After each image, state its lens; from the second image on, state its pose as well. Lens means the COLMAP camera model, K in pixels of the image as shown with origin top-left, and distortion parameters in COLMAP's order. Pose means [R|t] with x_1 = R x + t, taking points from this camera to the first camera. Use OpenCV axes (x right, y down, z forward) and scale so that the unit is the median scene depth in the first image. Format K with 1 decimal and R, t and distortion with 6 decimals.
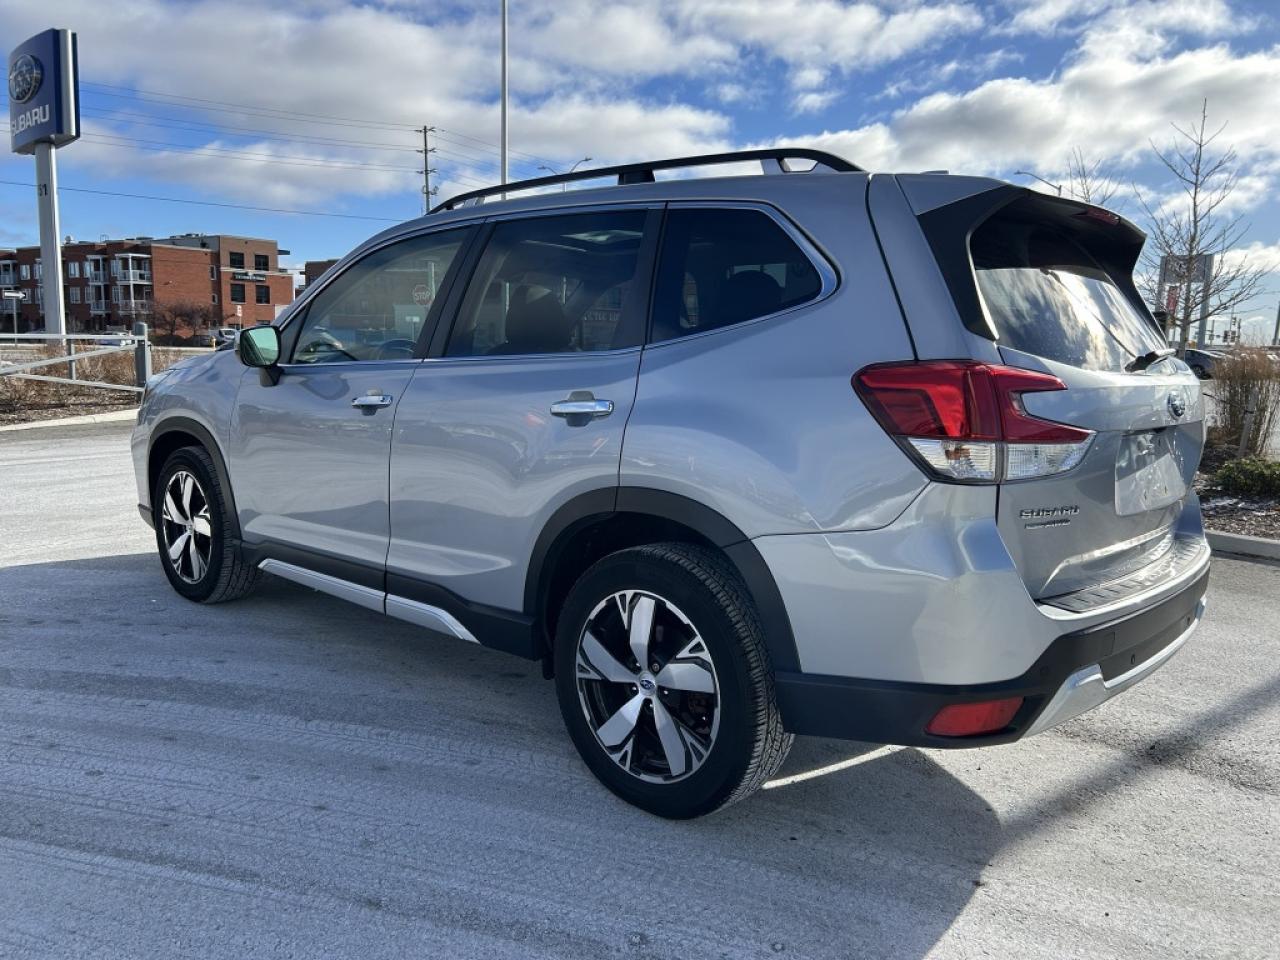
lens RADIAL K [[951.5, 0, 640.3], [0, 951.5, 475.3], [0, 0, 1]] dist [0.069181, -0.078863]
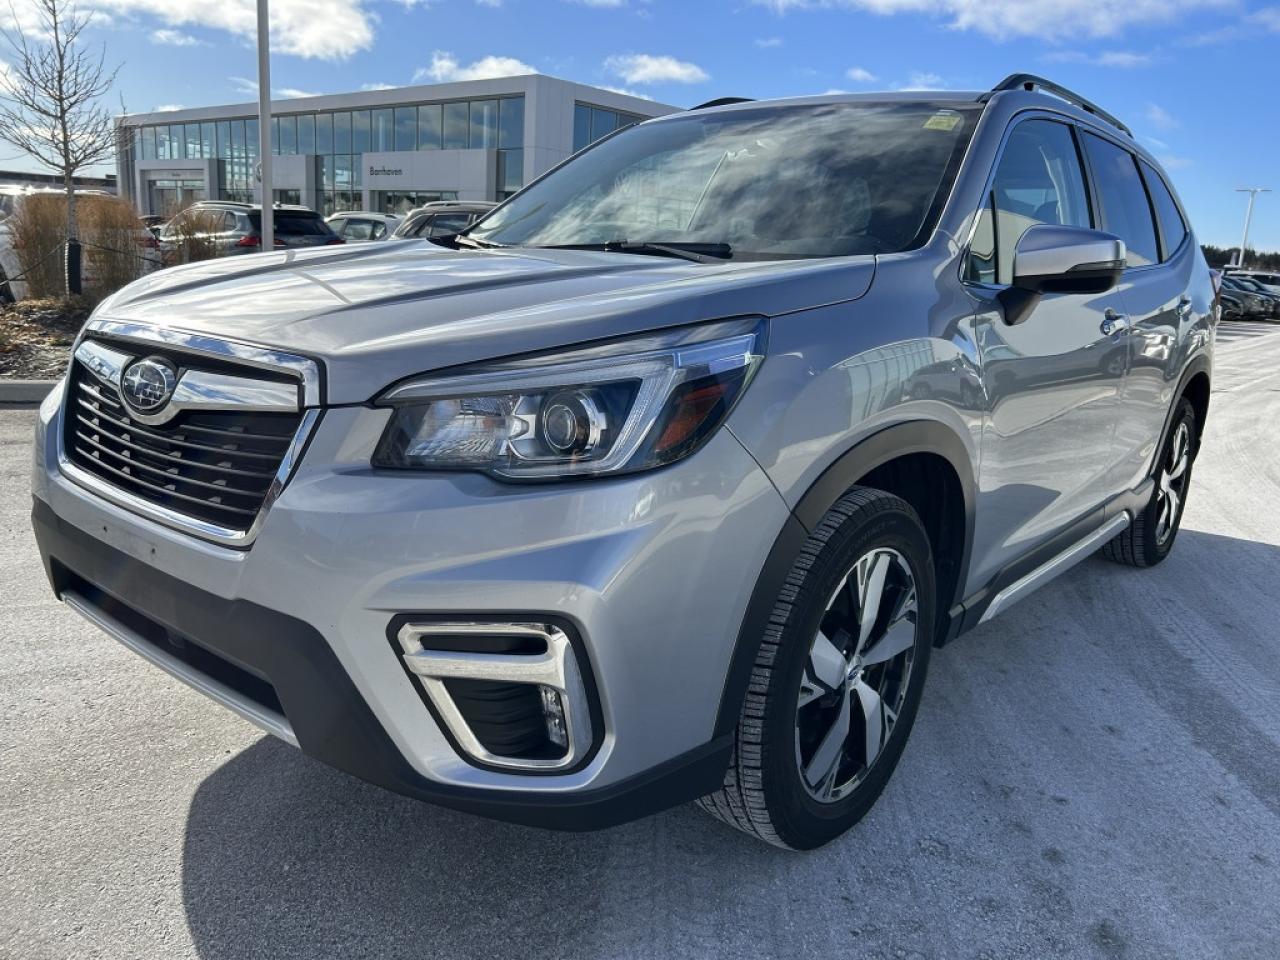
lens RADIAL K [[951.5, 0, 640.3], [0, 951.5, 475.3], [0, 0, 1]] dist [0.069181, -0.078863]
pose [[-0.033262, -0.249217, 0.967876, -1.388001], [0.077647, 0.964841, 0.251104, -0.236894], [-0.996426, 0.083505, -0.012741, 1.765665]]
